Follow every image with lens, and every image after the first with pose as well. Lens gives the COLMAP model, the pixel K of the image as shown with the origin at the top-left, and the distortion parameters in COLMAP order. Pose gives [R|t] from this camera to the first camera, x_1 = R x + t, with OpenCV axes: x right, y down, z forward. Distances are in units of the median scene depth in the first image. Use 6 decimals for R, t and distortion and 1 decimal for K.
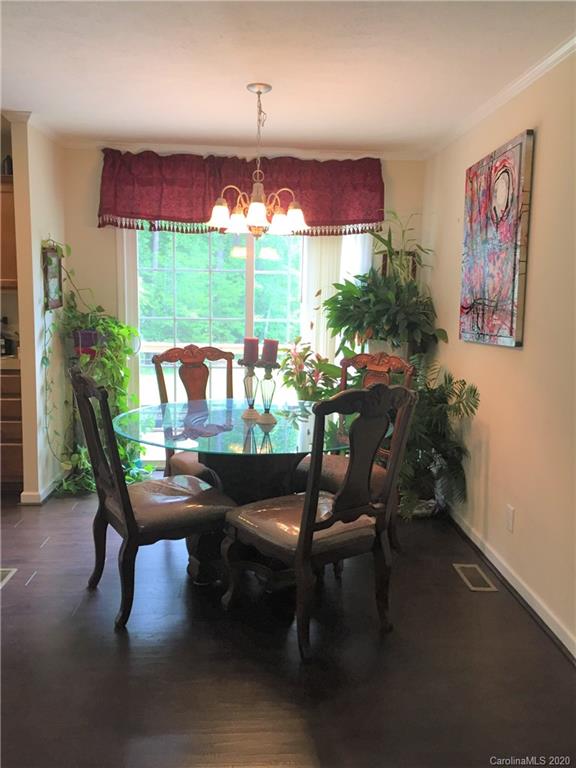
lens RADIAL K [[660.3, 0, 300.9], [0, 660.3, 383.3], [0, 0, 1]] dist [0.087064, -0.127117]
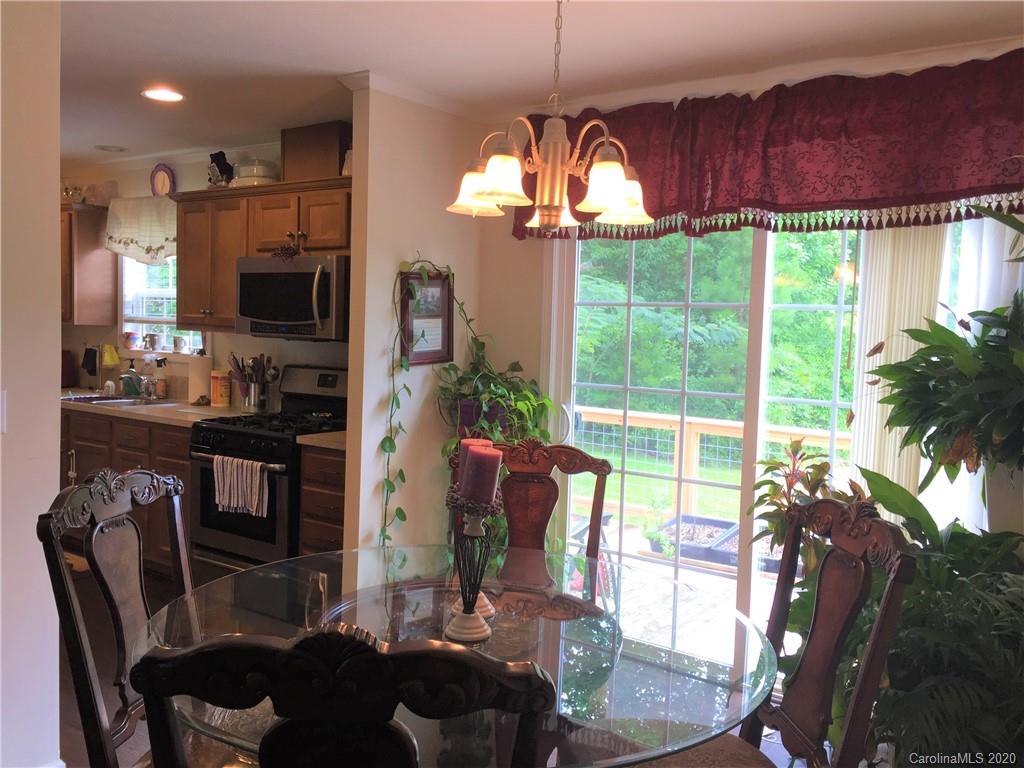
lens RADIAL K [[880.4, 0, 513.7], [0, 880.4, 375.9], [0, 0, 1]] dist [0.087064, -0.127117]
pose [[0.771049, 0.043190, -0.635310, 0.237540], [-0.103932, 0.992854, -0.058642, -0.056886], [0.628237, 0.111245, 0.770028, 0.375403]]
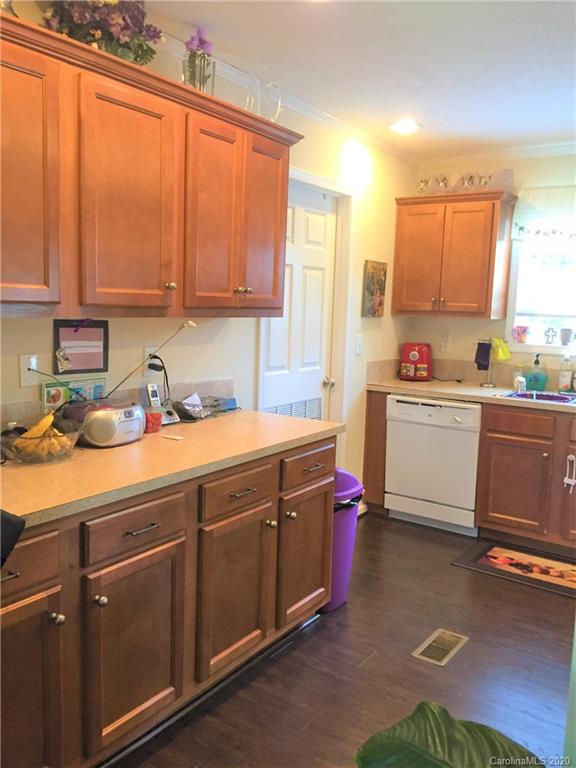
lens RADIAL K [[660.3, 0, 287.7], [0, 660.3, 384.5], [0, 0, 1]] dist [0.087064, -0.127117]
pose [[0.777606, 0.084313, -0.623073, -0.664411], [-0.105490, 0.994416, 0.002909, -0.022892], [0.619839, 0.063466, 0.782158, 0.071726]]
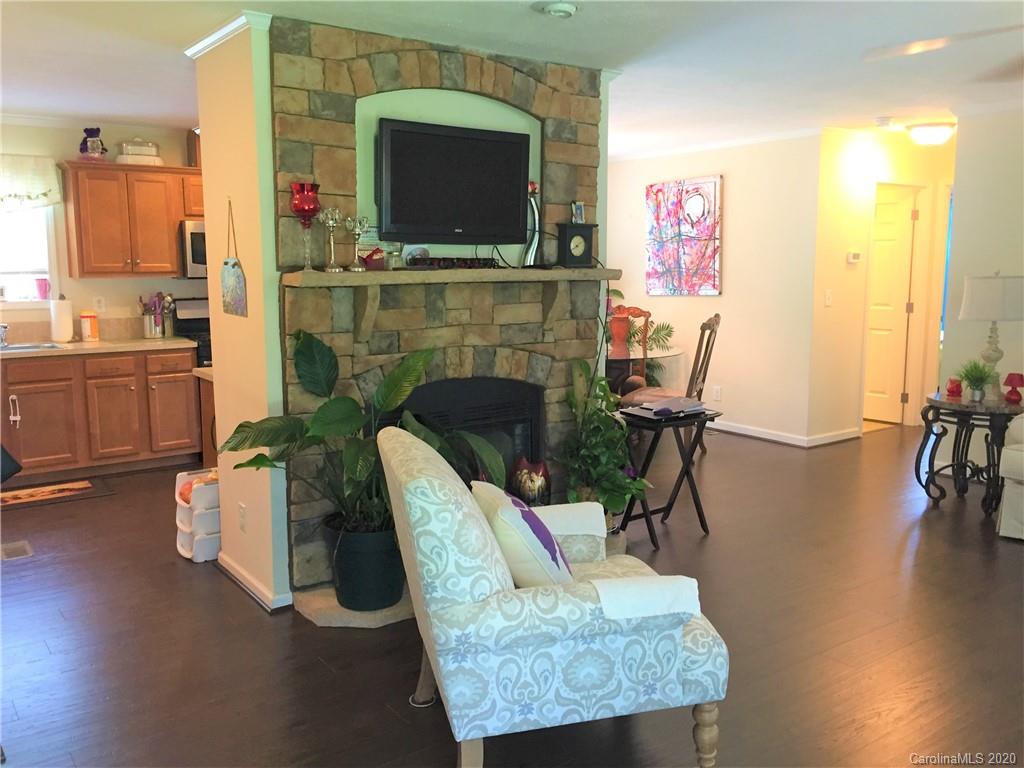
lens RADIAL K [[880.4, 0, 510.9], [0, 880.4, 380.1], [0, 0, 1]] dist [0.087064, -0.127117]
pose [[0.847374, -0.094722, 0.522480, -0.946185], [0.092916, 0.995230, 0.029734, 0.033249], [-0.522804, 0.023351, 0.852133, -0.481666]]
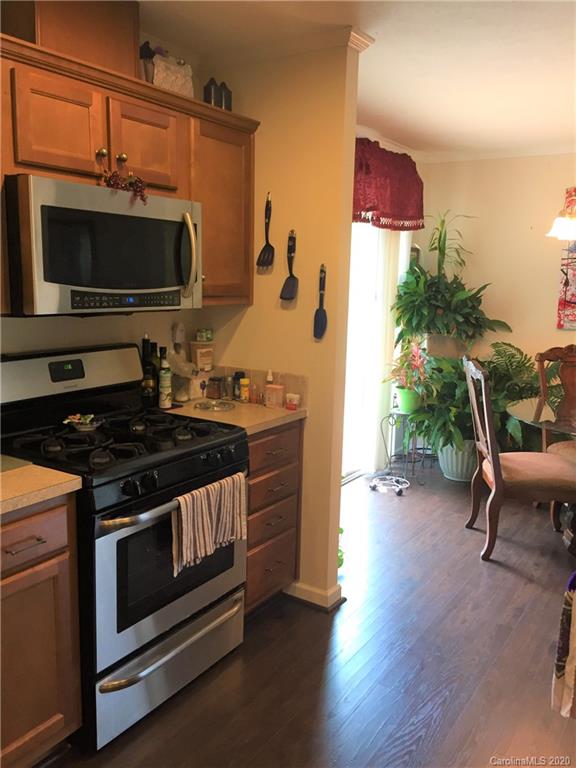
lens RADIAL K [[660.3, 0, 290.2], [0, 660.3, 378.0], [0, 0, 1]] dist [0.087064, -0.127117]
pose [[0.592874, -0.128112, 0.795039, -0.881883], [0.097226, 0.991430, 0.087256, -0.111449], [-0.799404, 0.025567, 0.600249, 0.560820]]
